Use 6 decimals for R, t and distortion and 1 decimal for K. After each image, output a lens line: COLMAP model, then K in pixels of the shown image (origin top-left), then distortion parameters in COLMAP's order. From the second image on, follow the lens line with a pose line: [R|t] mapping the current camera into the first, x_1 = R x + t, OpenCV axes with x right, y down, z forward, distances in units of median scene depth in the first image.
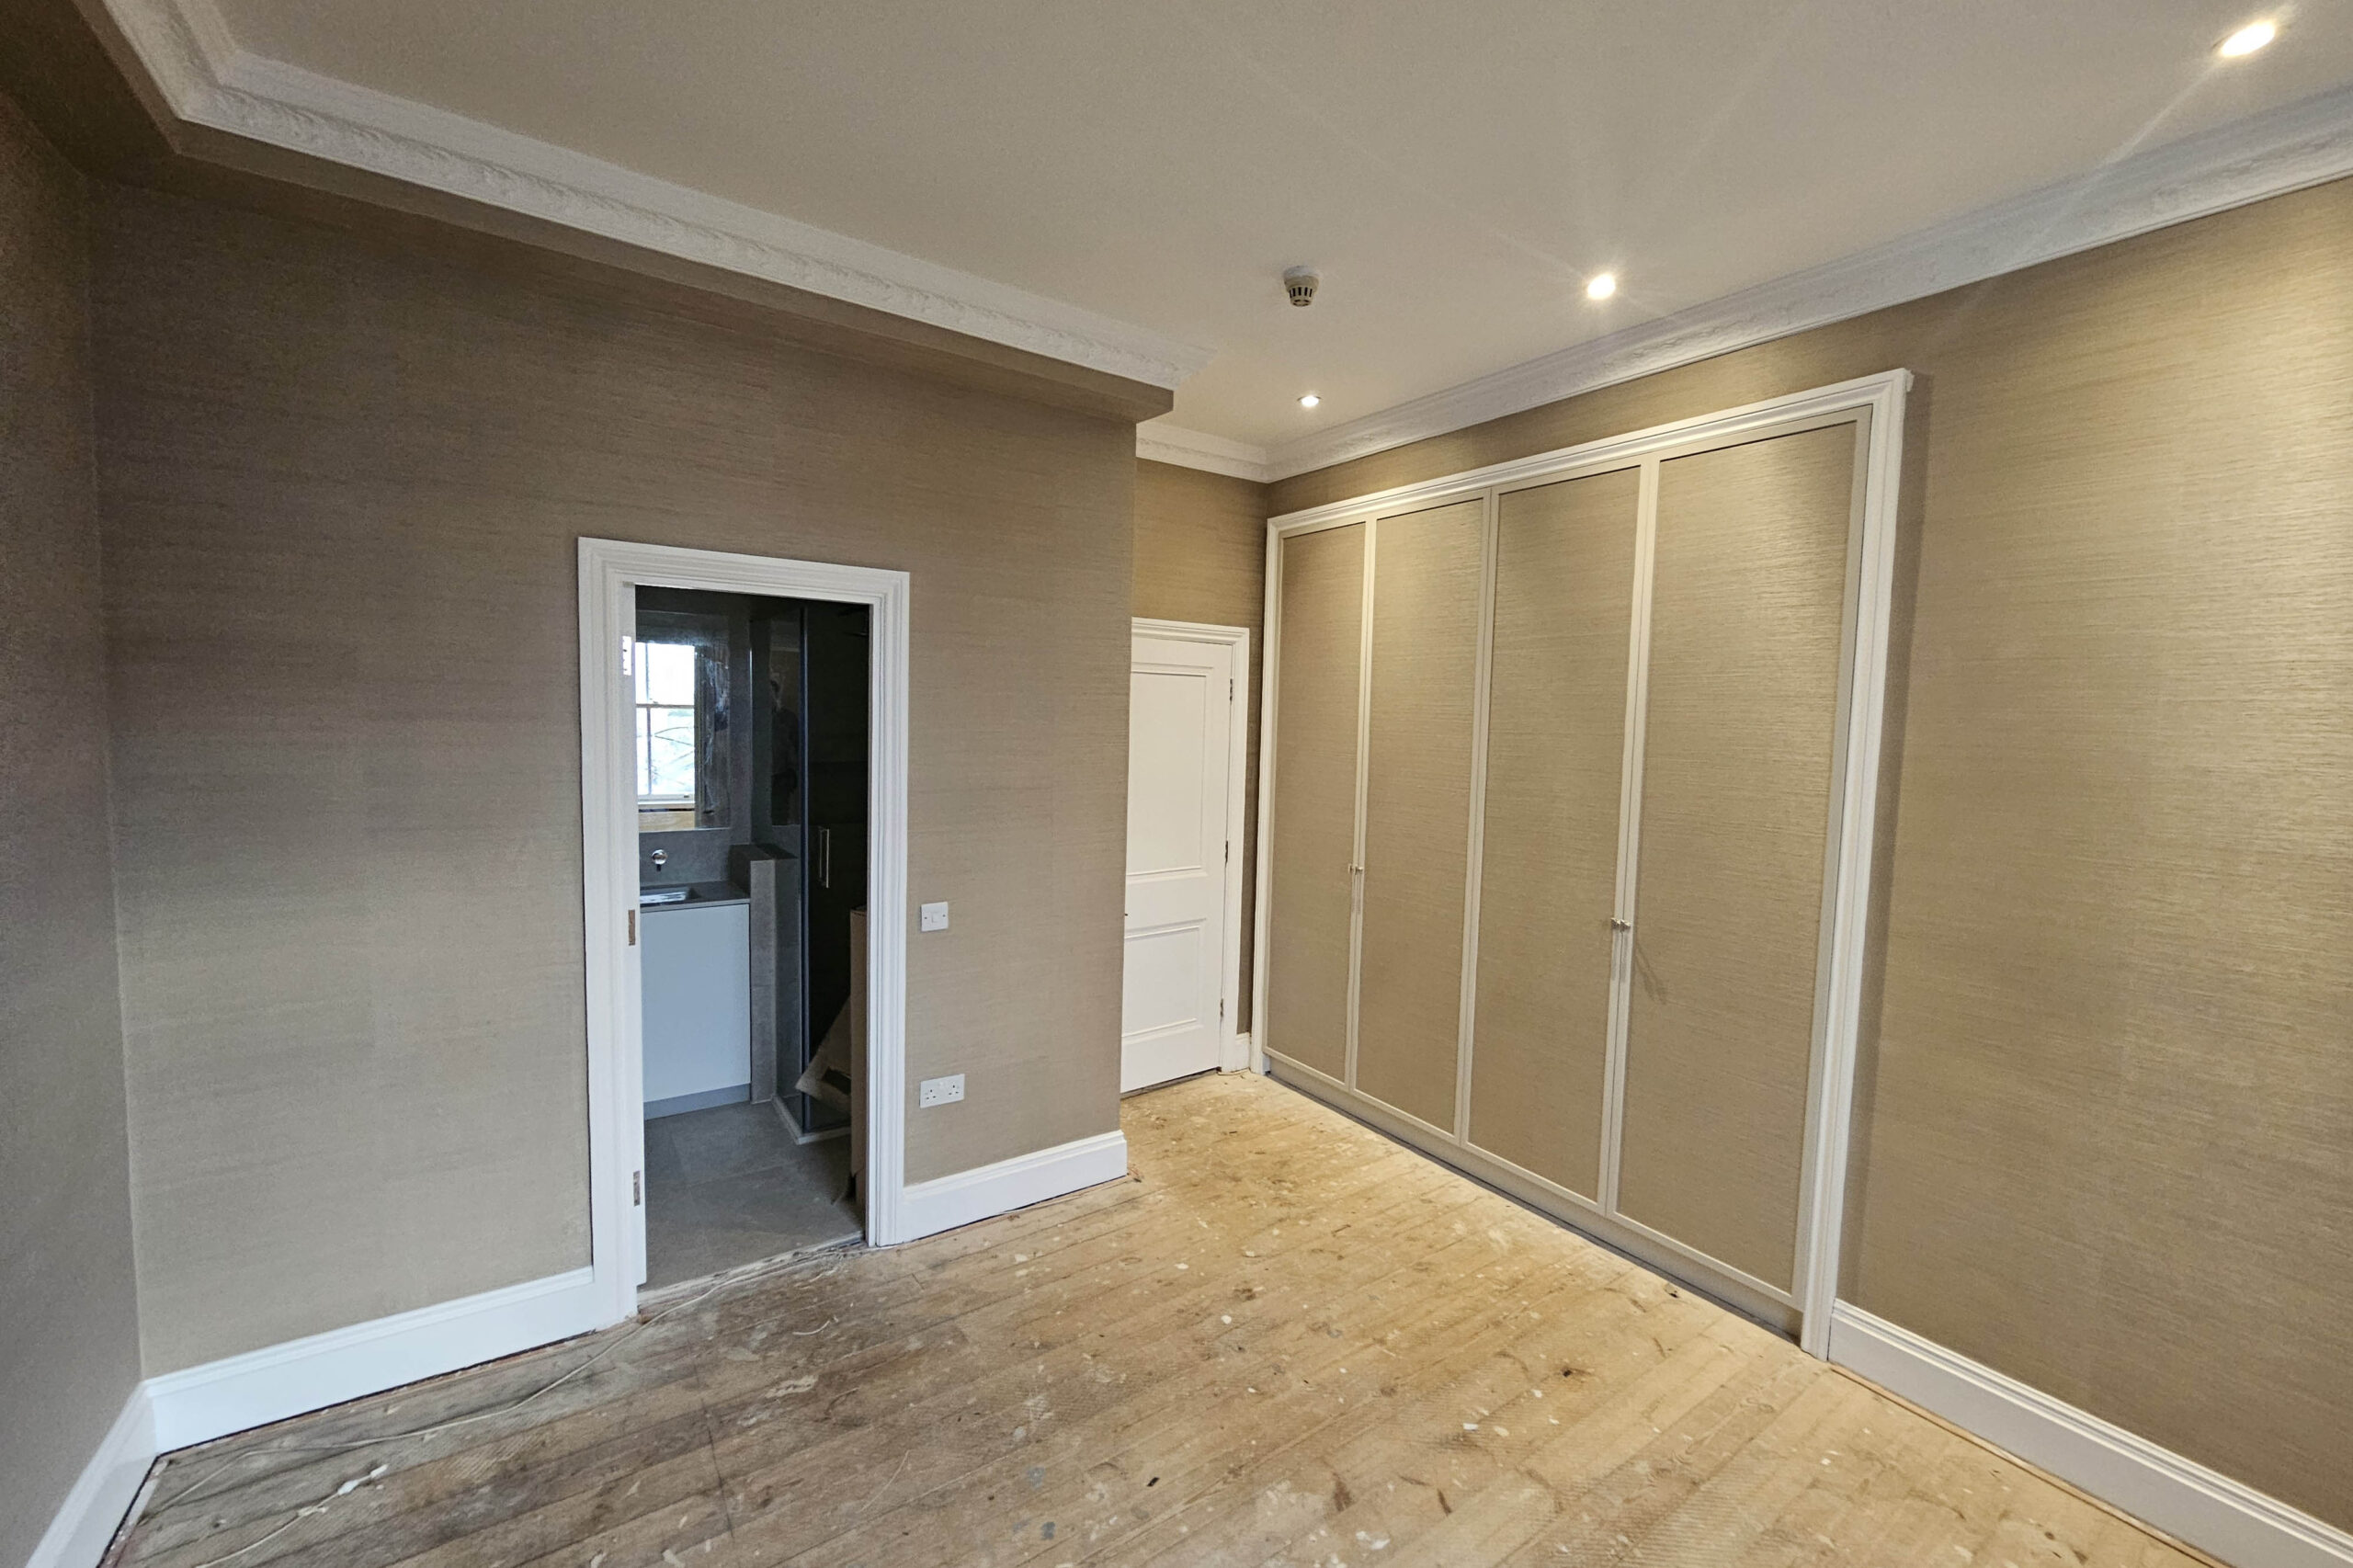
lens RADIAL K [[969.6, 0, 1176.4], [0, 969.6, 784.5], [0, 0, 1]] dist [-0.001118, 0.000038]
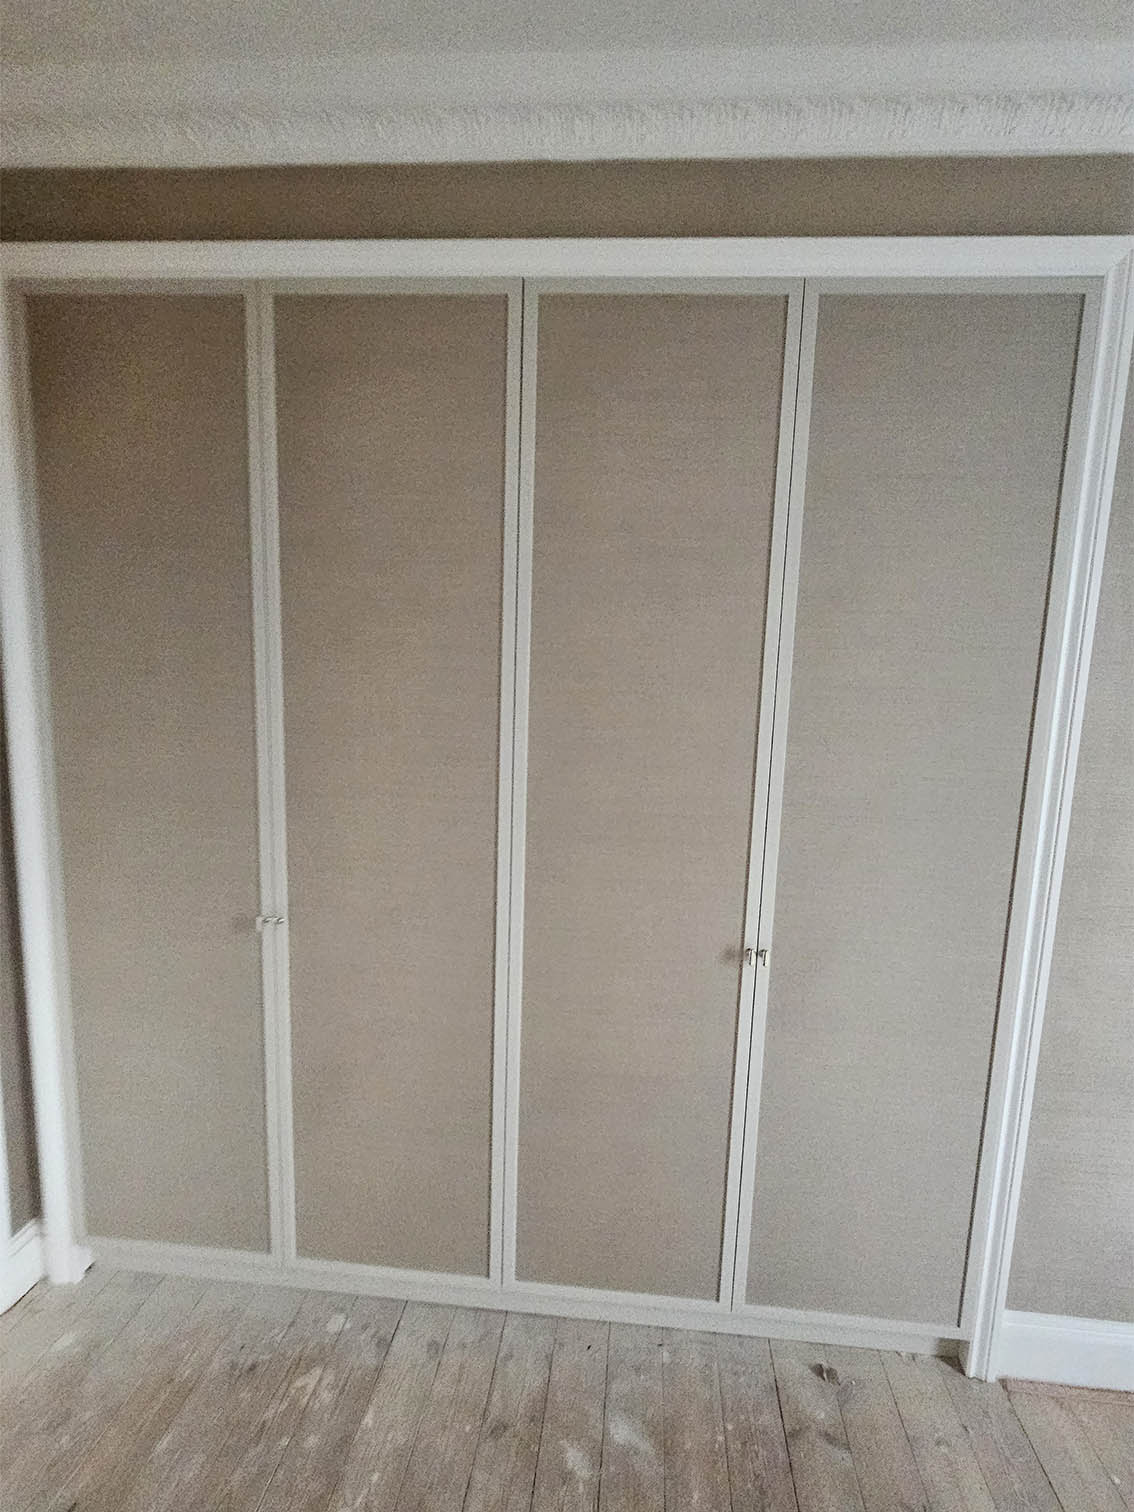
lens RADIAL K [[682.7, 0, 606.7], [0, 682.7, 769.6], [0, 0, 1]] dist [0.008139, -0.000055]
pose [[0.620510, -0.101150, 0.777647, -0.006944], [0.035390, 0.994248, 0.101085, -0.051671], [-0.783399, -0.035203, 0.620521, 0.775119]]
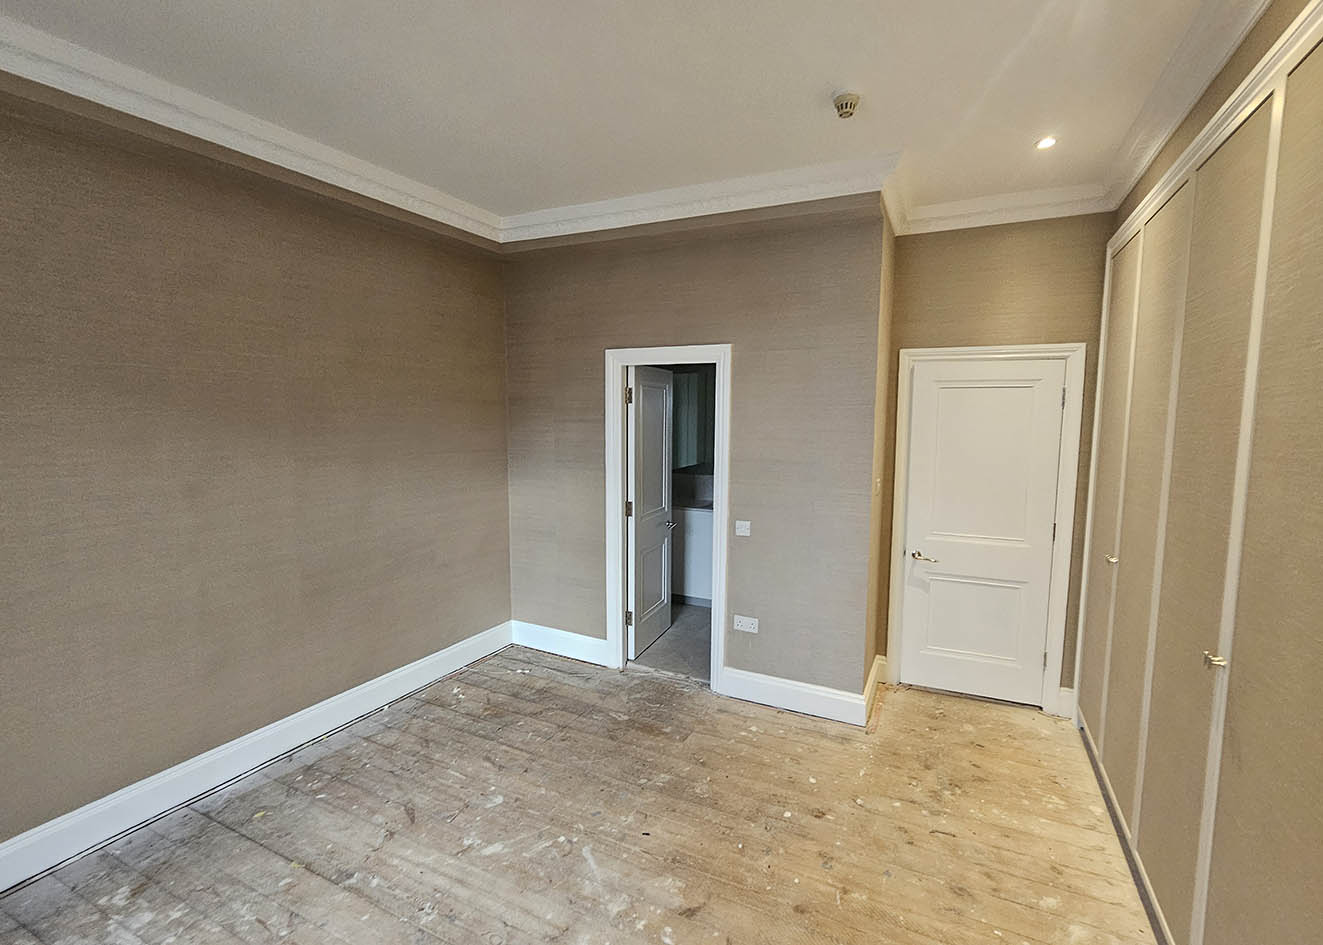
lens RADIAL K [[576.0, 0, 668.8], [0, 576.0, 469.3], [0, 0, 1]] dist [0.001592, 0.000084]
pose [[0.488933, 0.063012, -0.870043, 0.655069], [-0.058877, 0.997497, 0.039156, -0.011186], [0.870332, 0.032081, 0.491419, 0.346183]]
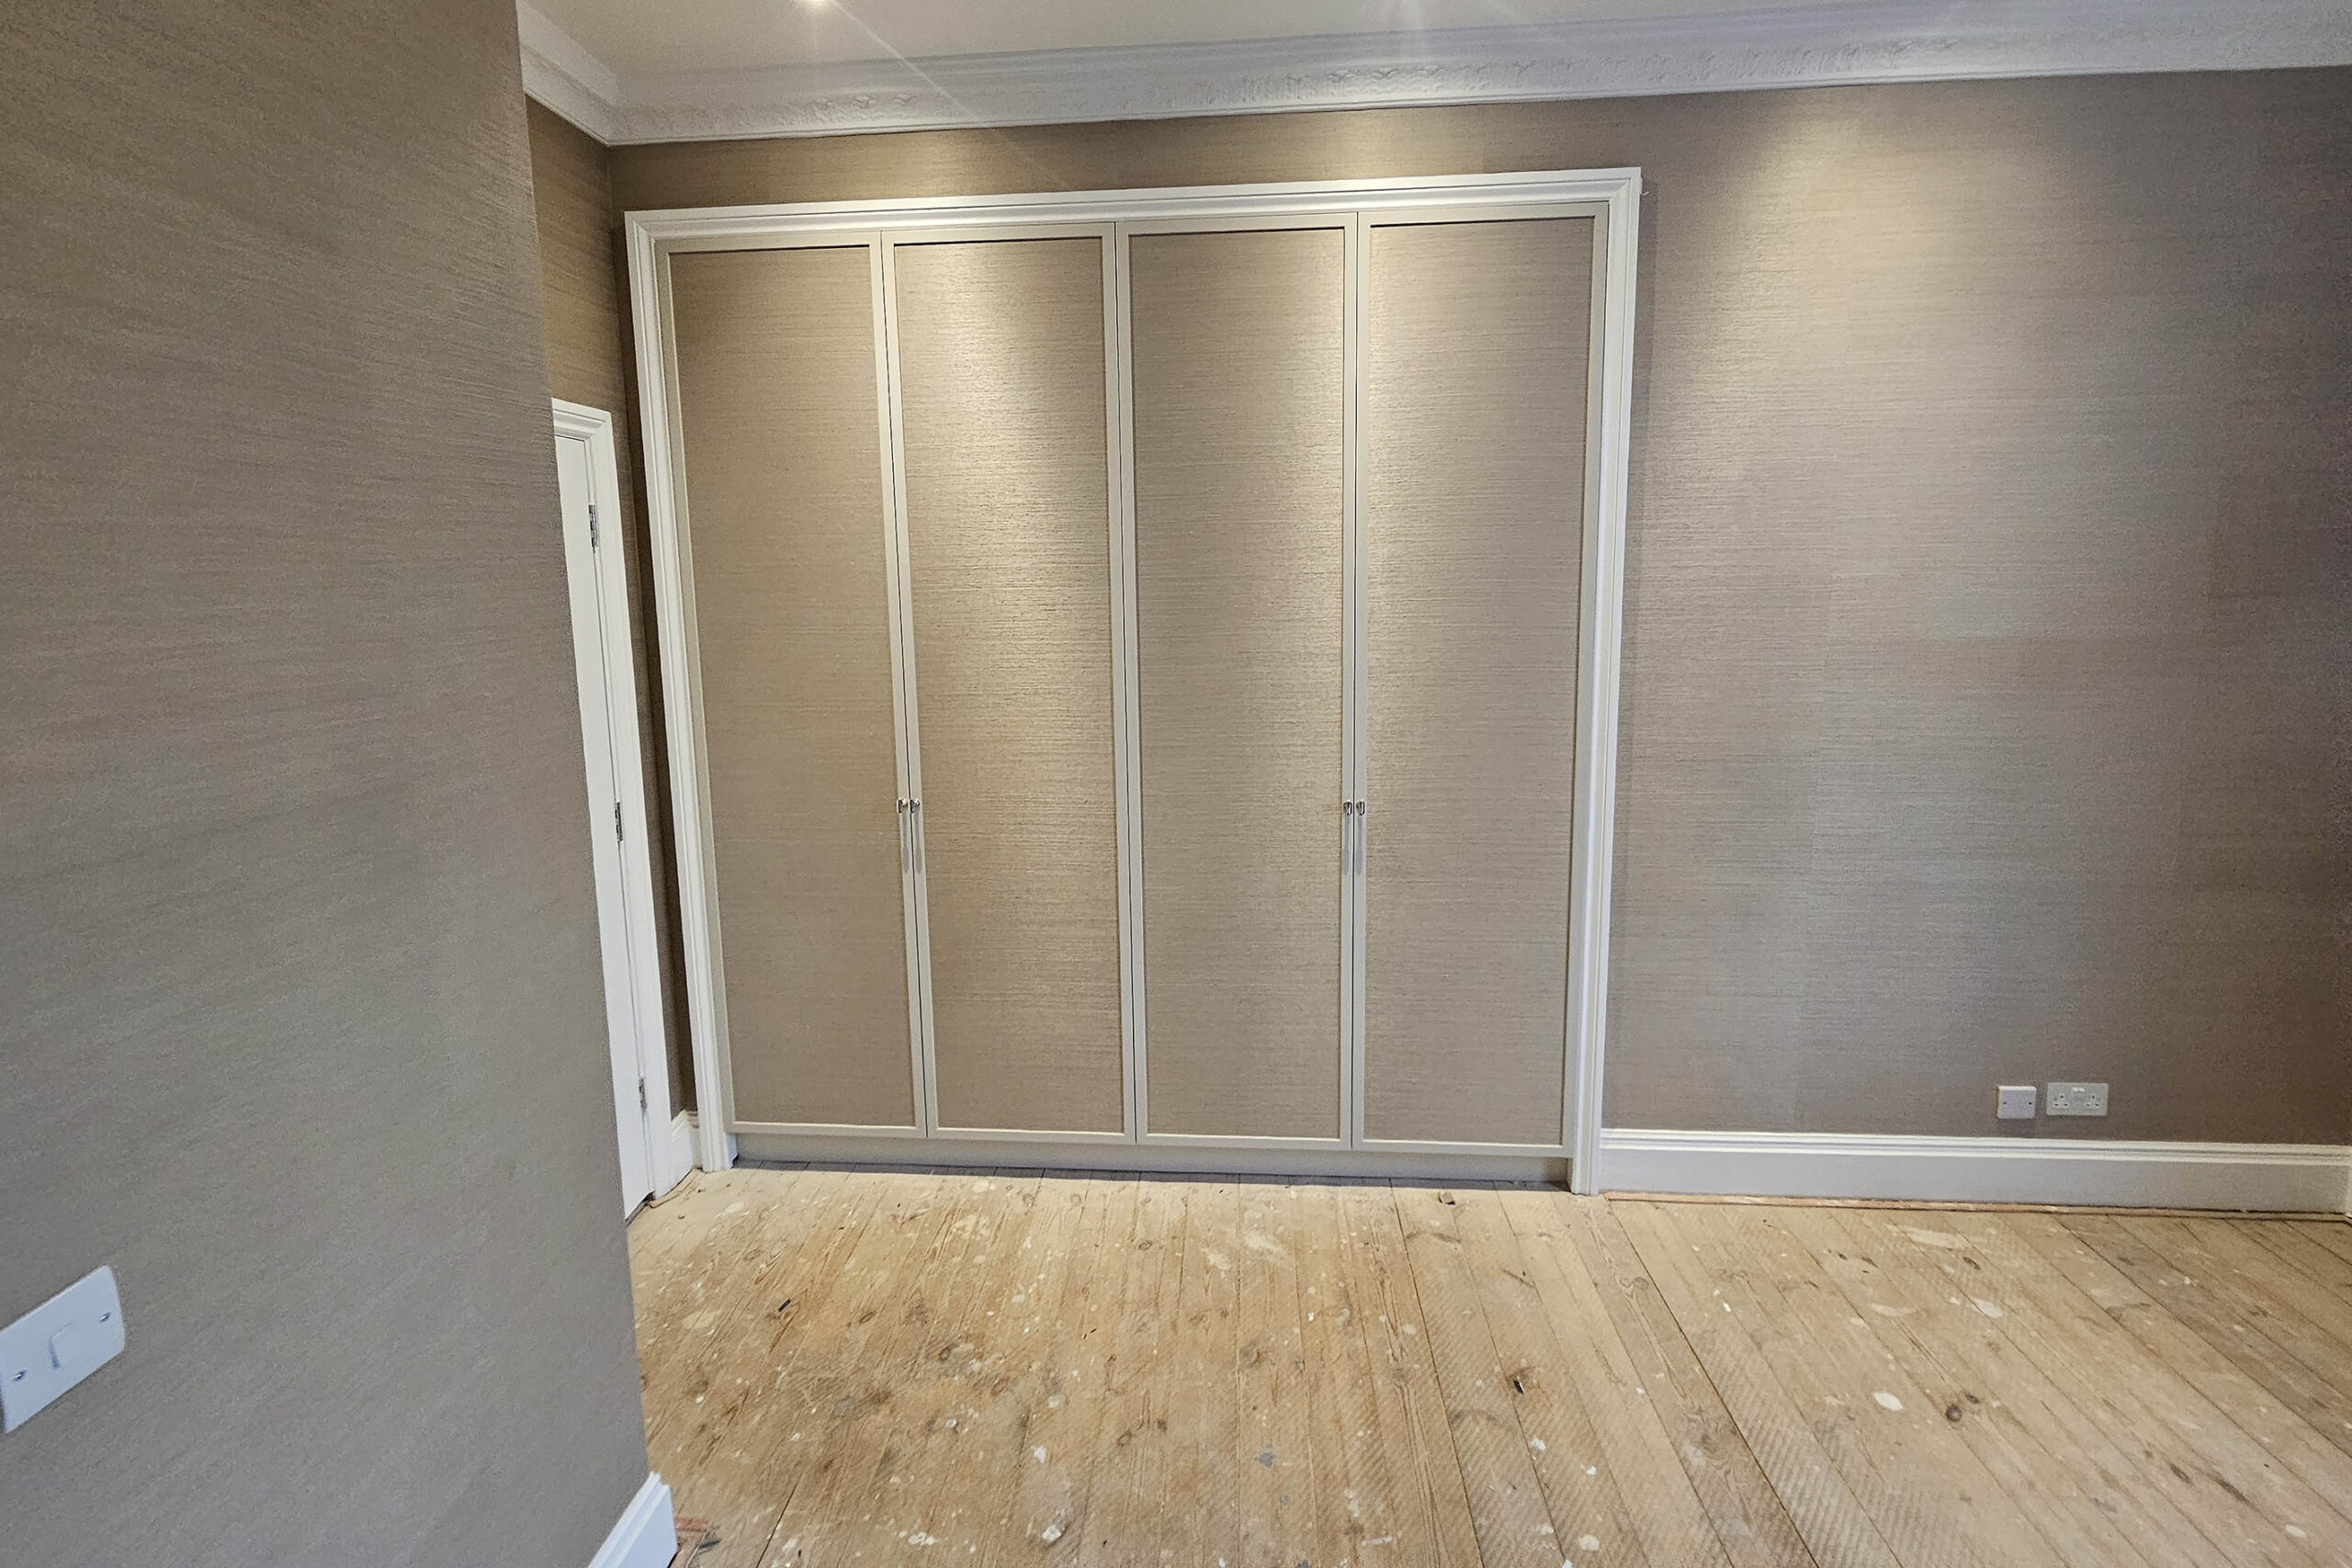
lens RADIAL K [[969.1, 0, 1191.7], [0, 969.1, 686.8], [0, 0, 1]] dist [-0.001118, 0.000038]
pose [[0.614320, -0.128875, 0.778461, -0.251472], [0.088867, 0.991595, 0.094031, -0.044018], [-0.784036, 0.011414, 0.620610, 0.604285]]
